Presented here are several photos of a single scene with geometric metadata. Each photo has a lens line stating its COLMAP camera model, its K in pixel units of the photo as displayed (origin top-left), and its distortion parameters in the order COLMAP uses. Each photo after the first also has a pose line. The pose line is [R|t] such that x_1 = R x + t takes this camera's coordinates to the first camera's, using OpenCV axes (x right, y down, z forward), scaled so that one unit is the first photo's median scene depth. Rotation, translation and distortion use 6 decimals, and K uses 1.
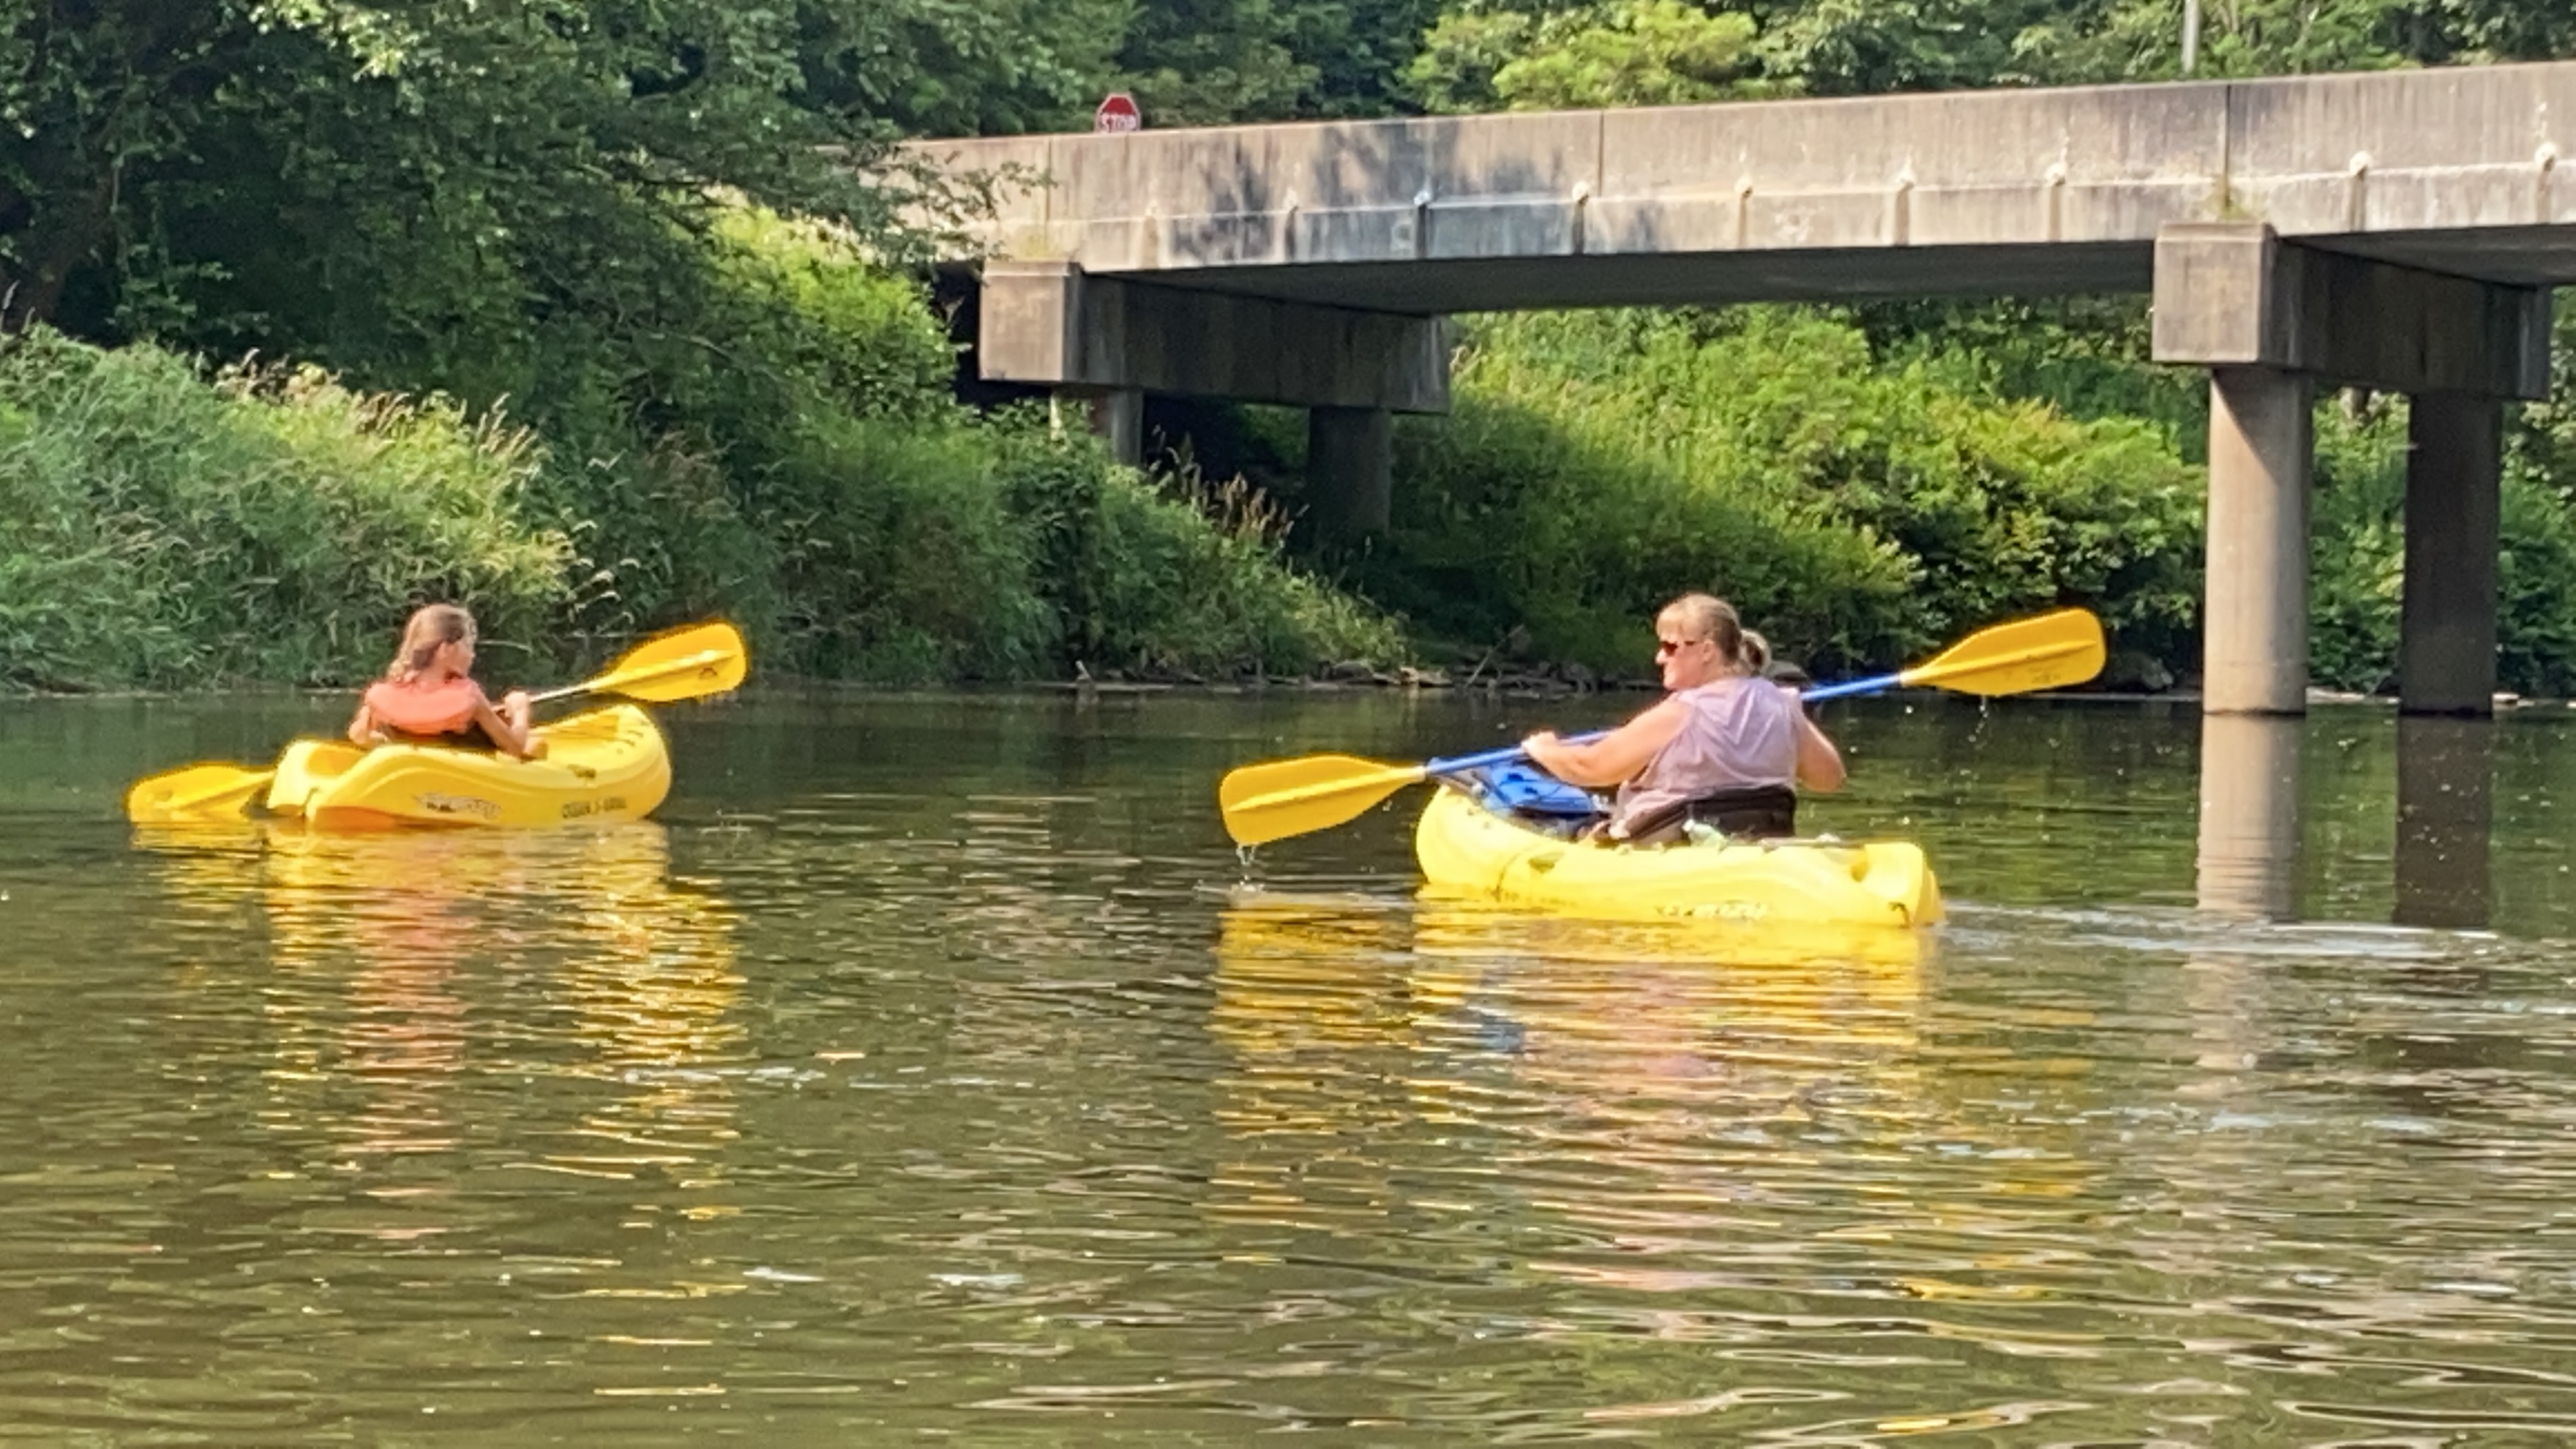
lens RADIAL K [[7419.4, 0, 1288.0], [0, 7419.4, 724.5], [0, 0, 1]] dist [0.094841, 0.504808]
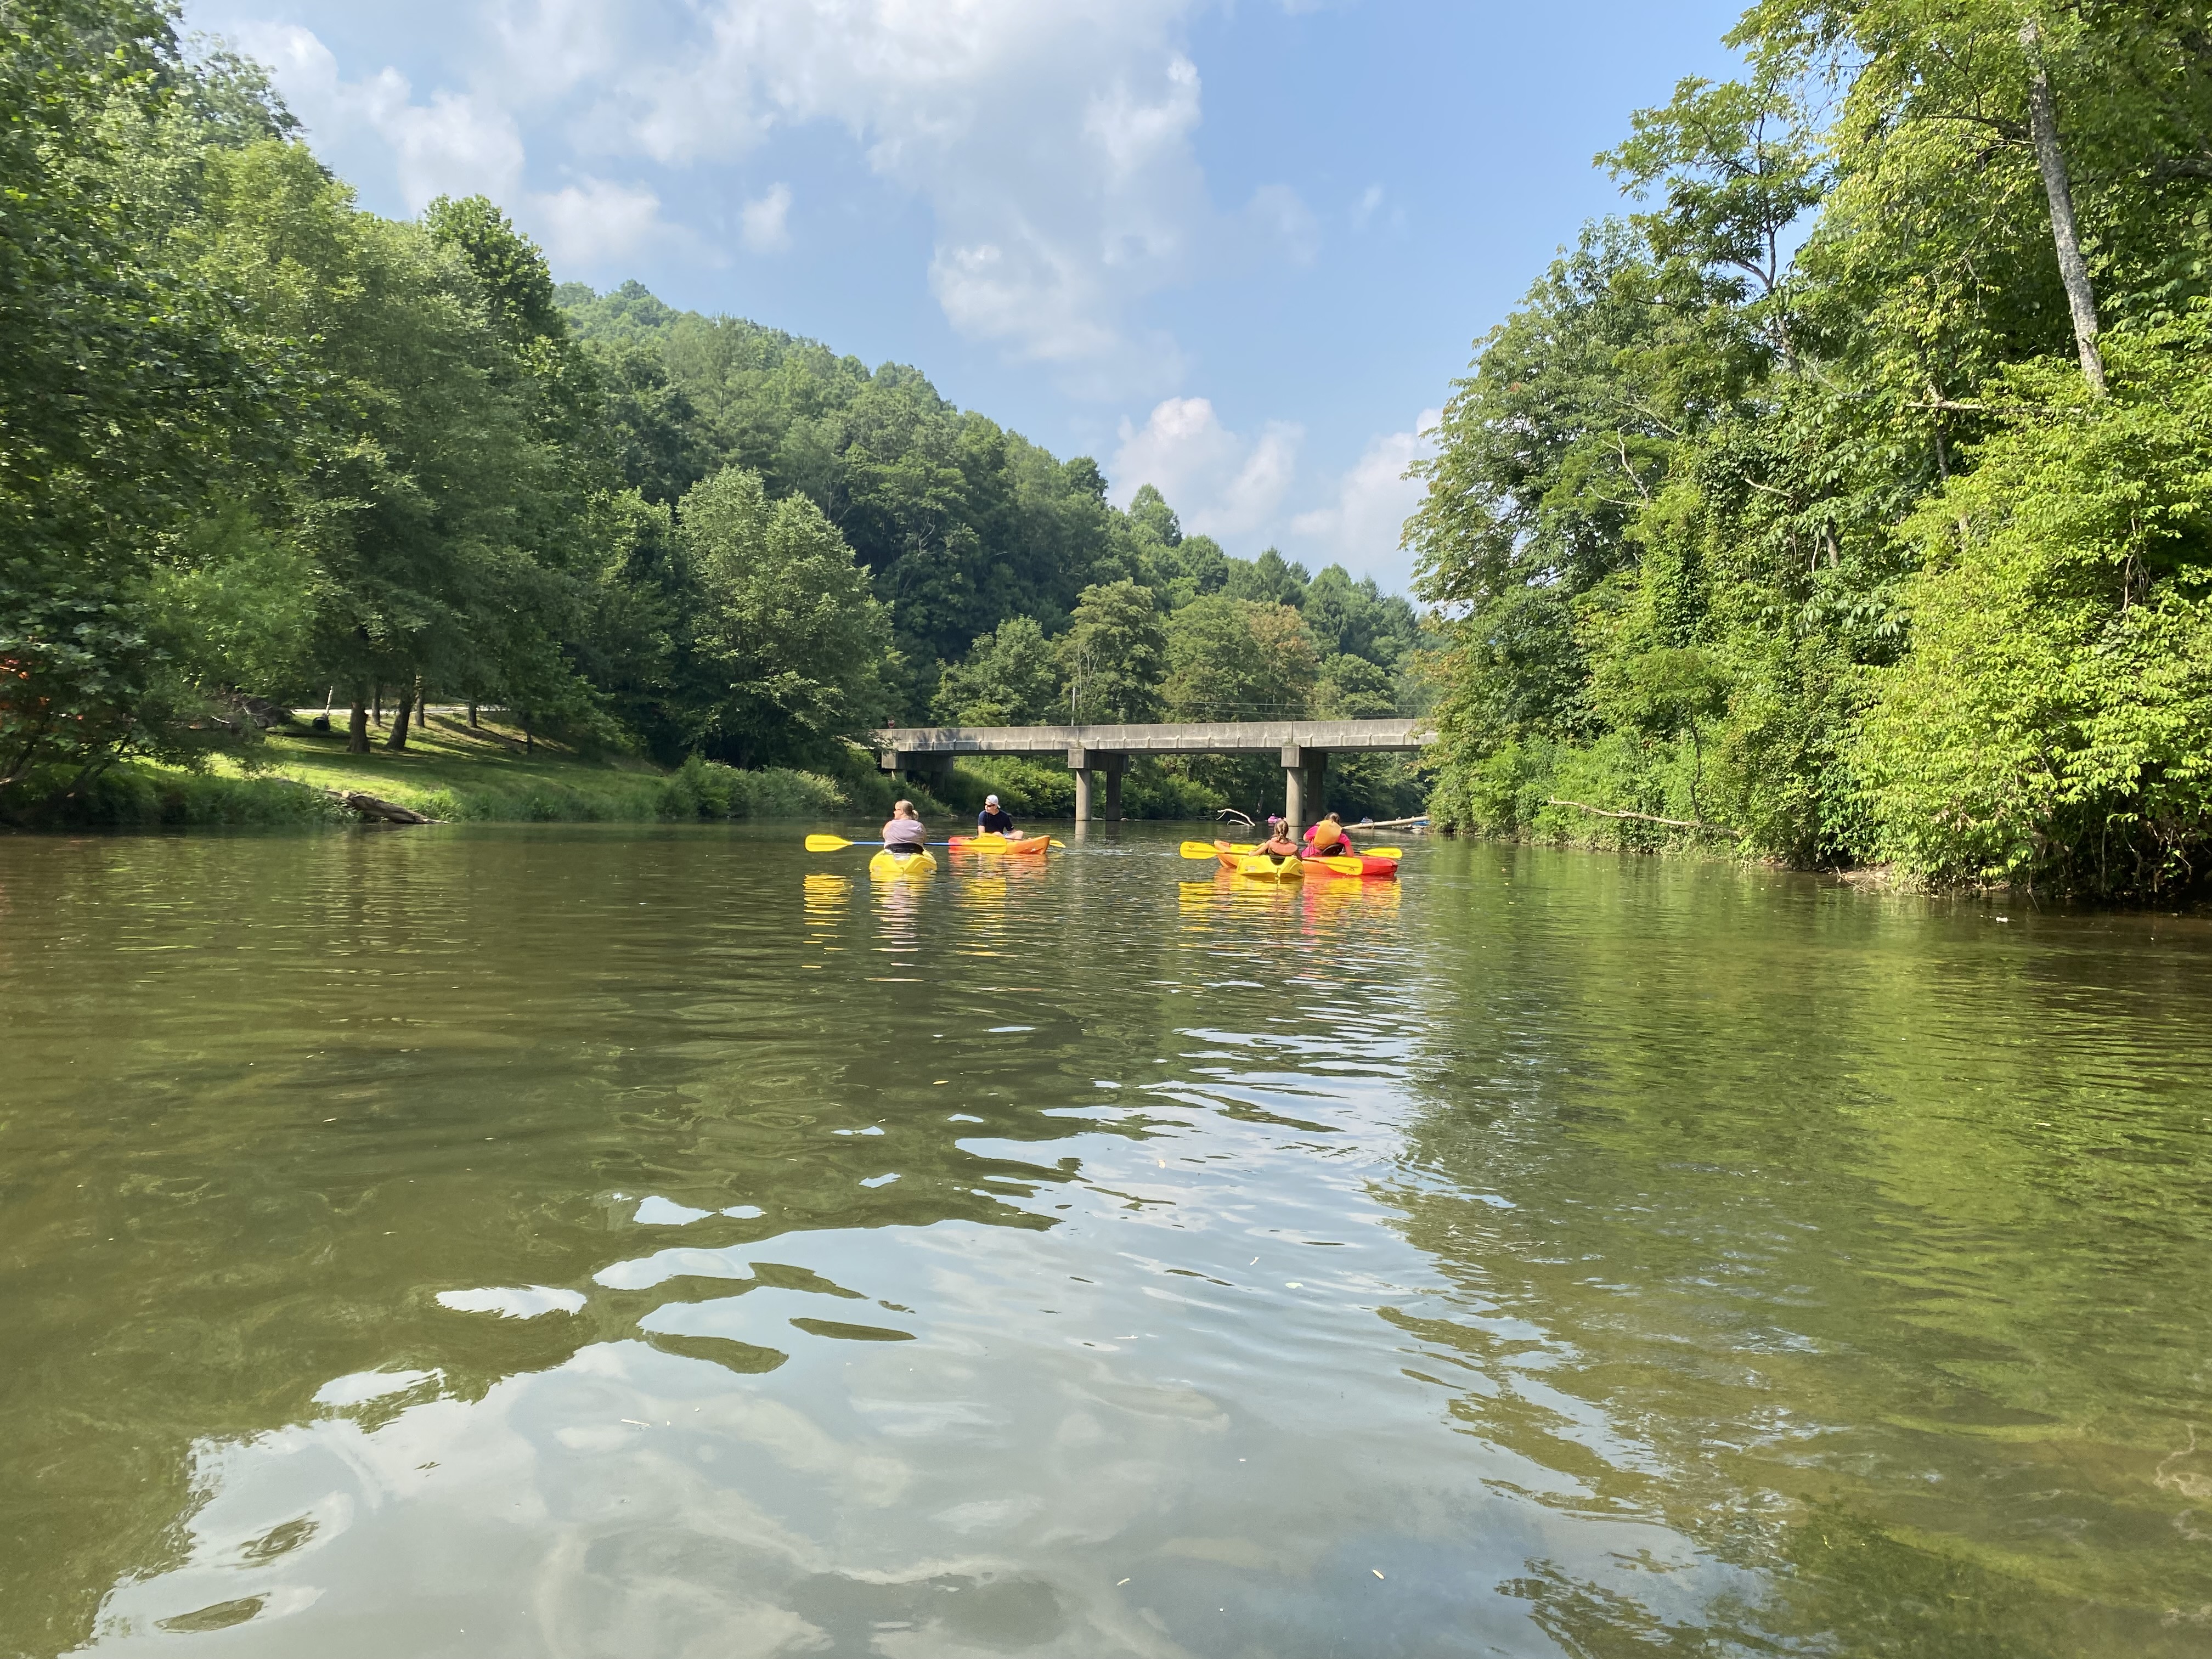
lens RADIAL K [[1668.0, 0, 1106.0], [0, 1668.0, 829.5], [0, 0, 1]] dist [0.473042, 0.000183]
pose [[0.990322, -0.006450, 0.138641, -0.052786], [0.006372, 0.999979, 0.001007, 0.004991], [-0.138645, -0.000114, 0.990342, -0.444839]]
